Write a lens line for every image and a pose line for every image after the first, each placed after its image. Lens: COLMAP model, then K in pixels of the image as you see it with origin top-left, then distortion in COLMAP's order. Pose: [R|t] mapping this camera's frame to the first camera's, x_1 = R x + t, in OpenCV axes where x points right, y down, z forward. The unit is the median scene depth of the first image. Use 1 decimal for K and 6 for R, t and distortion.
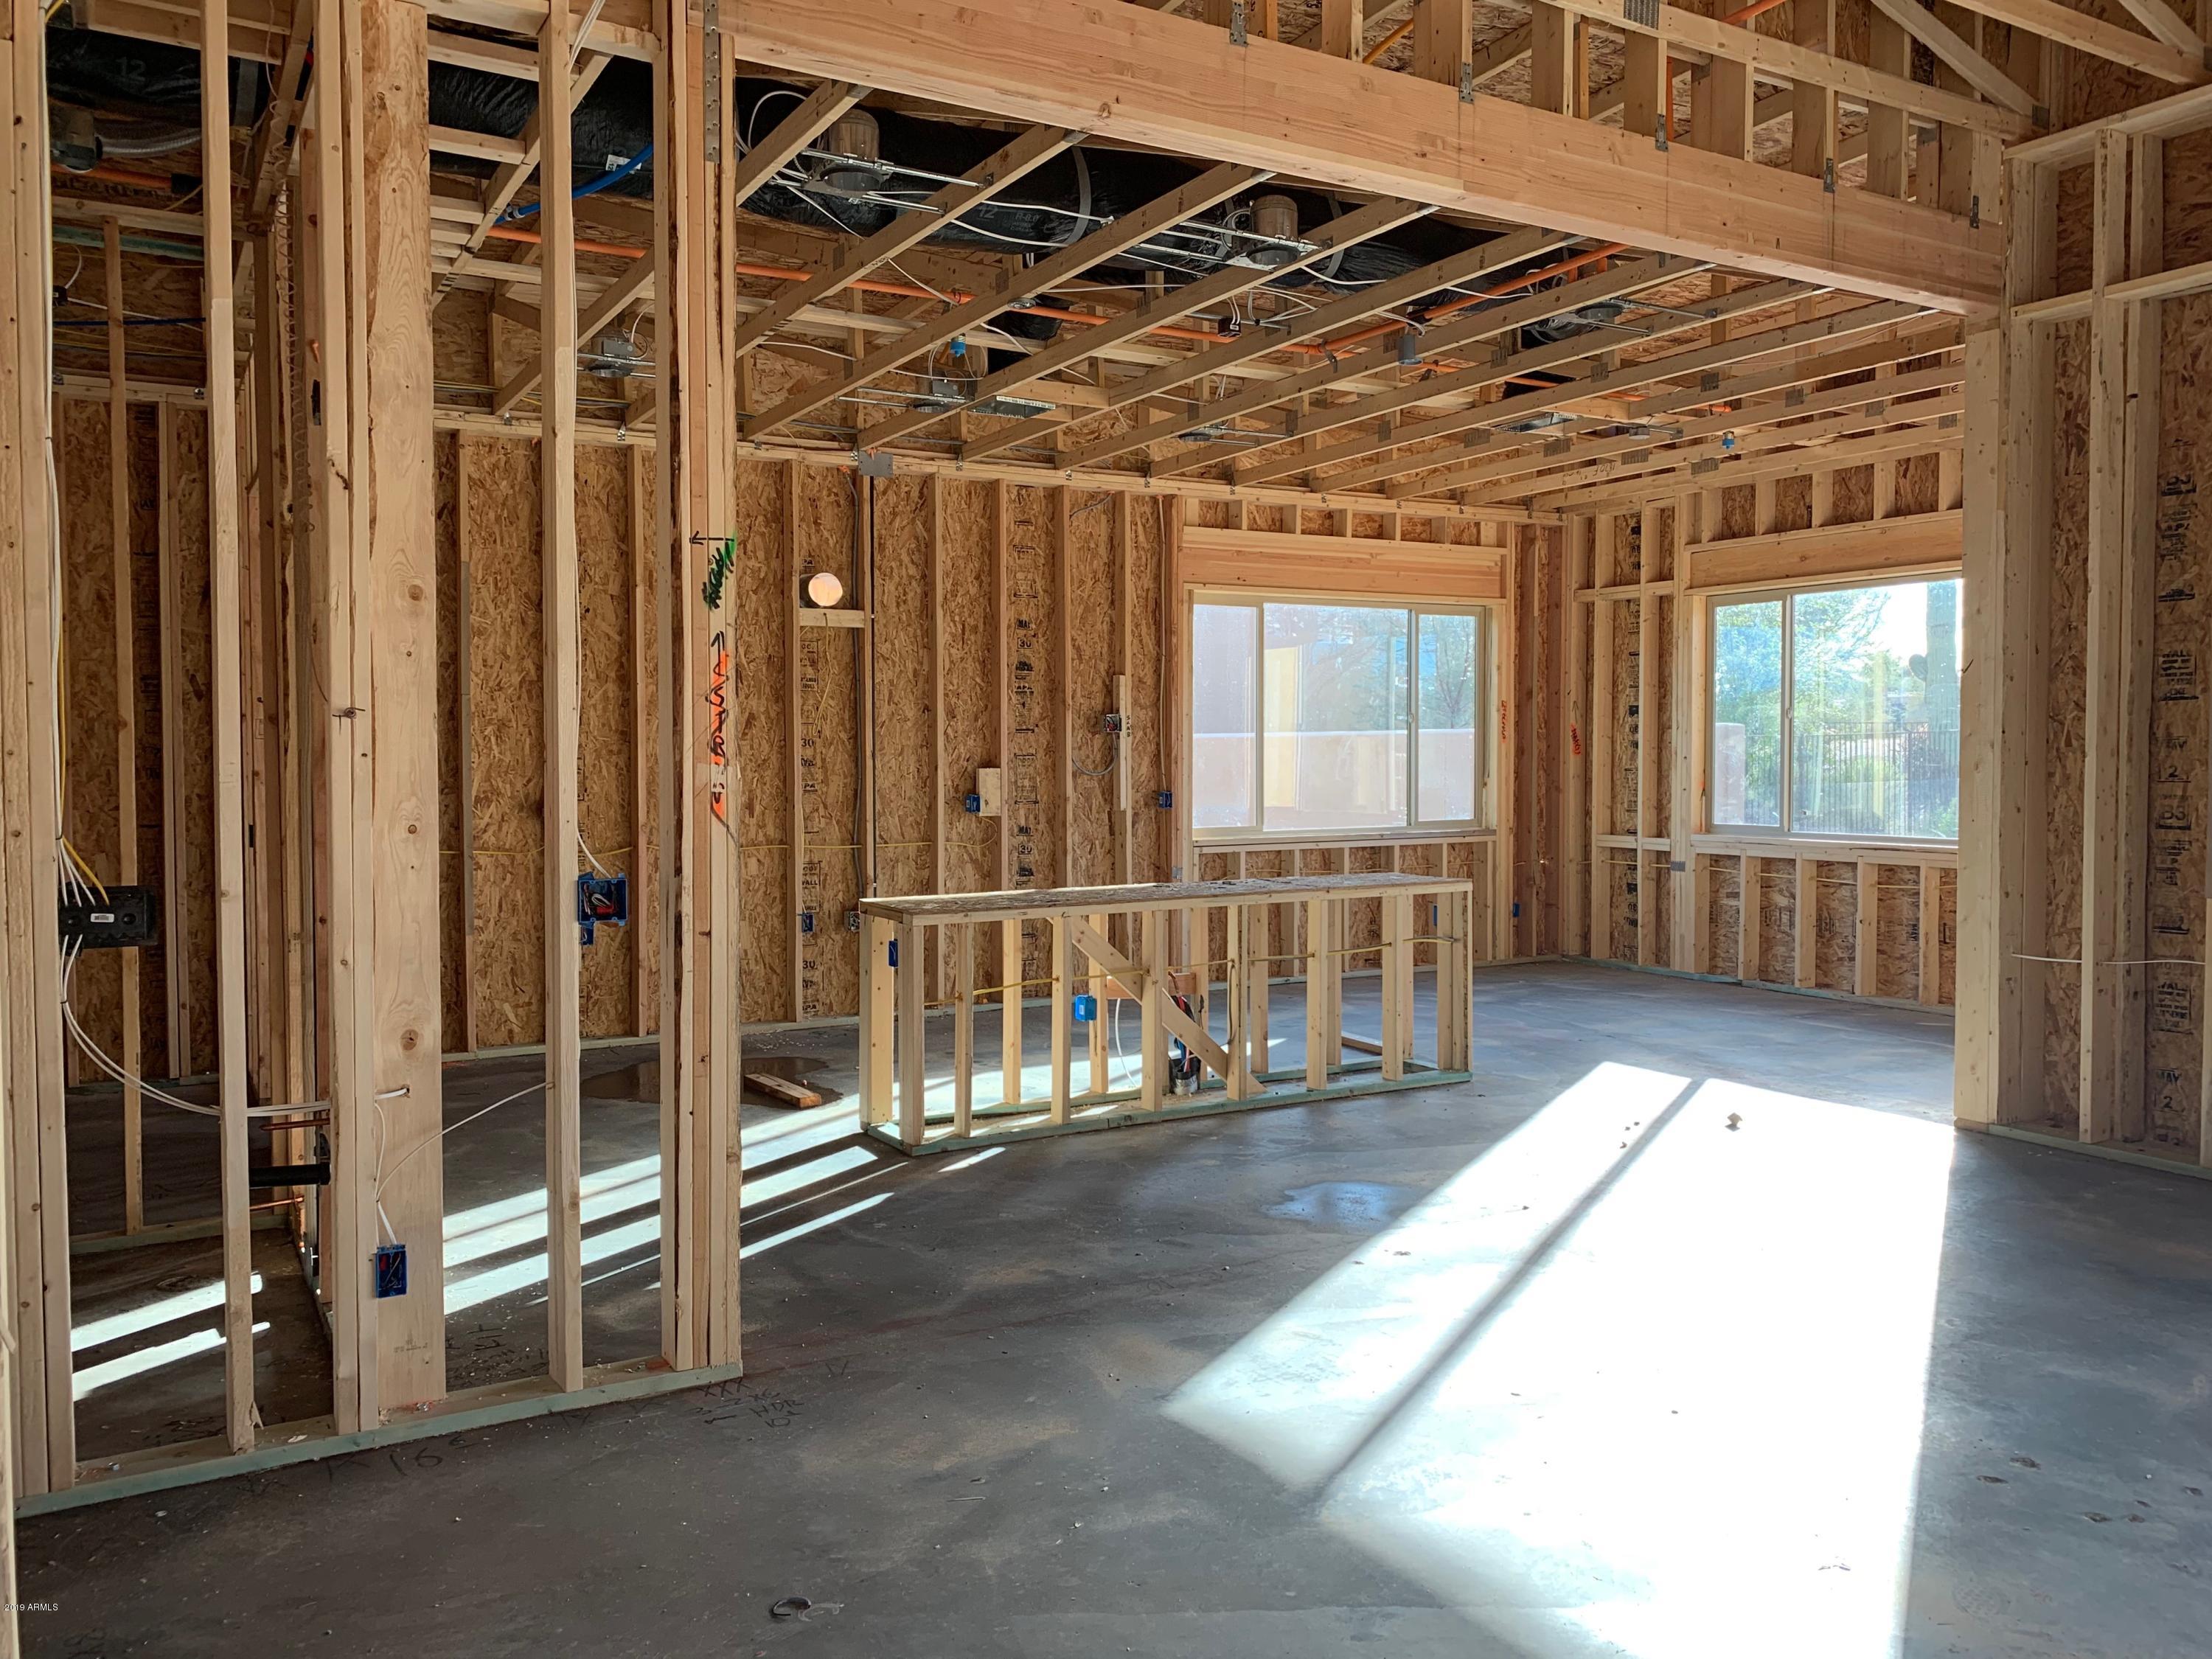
lens RADIAL K [[1680.6, 0, 1103.0], [0, 1680.6, 835.7], [0, 0, 1]] dist [0.010923, -0.010516]
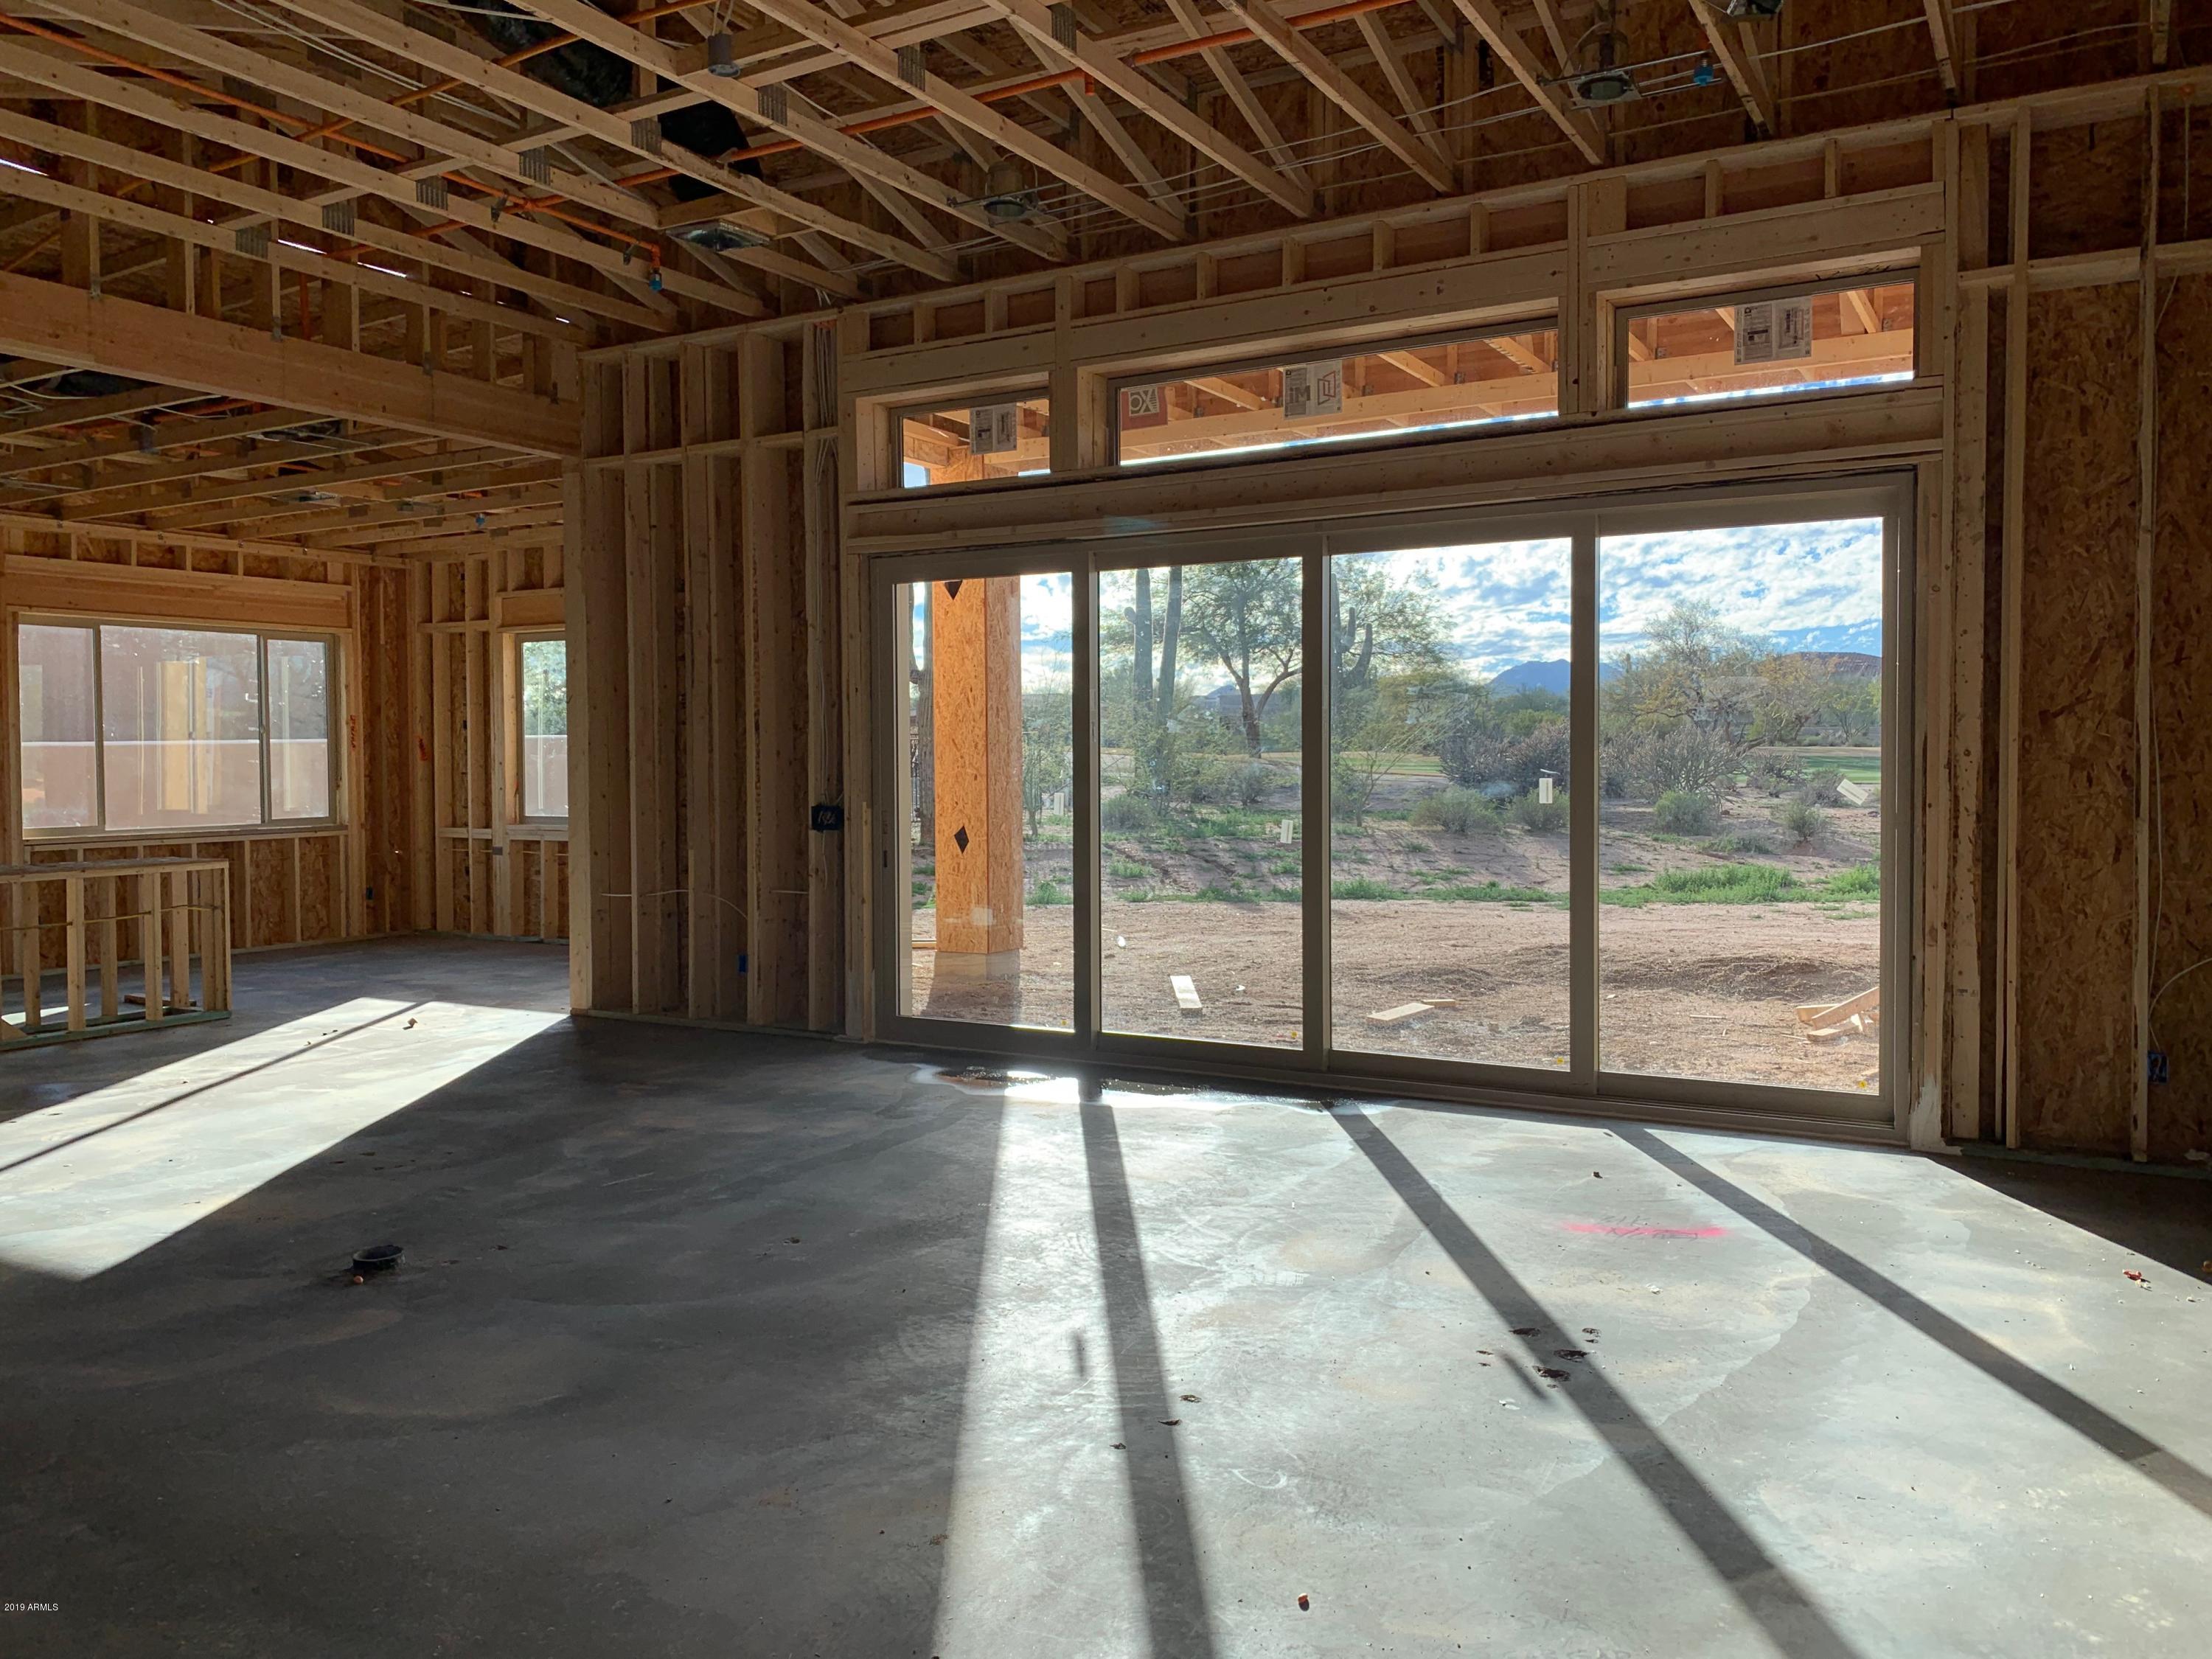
lens RADIAL K [[1680.6, 0, 1095.5], [0, 1680.6, 806.9], [0, 0, 1]] dist [0.010923, -0.010516]
pose [[0.864685, -0.016182, 0.502054, 0.101171], [0.027420, 0.999511, -0.015009, 0.016463], [-0.501566, 0.026745, 0.864706, -0.289642]]
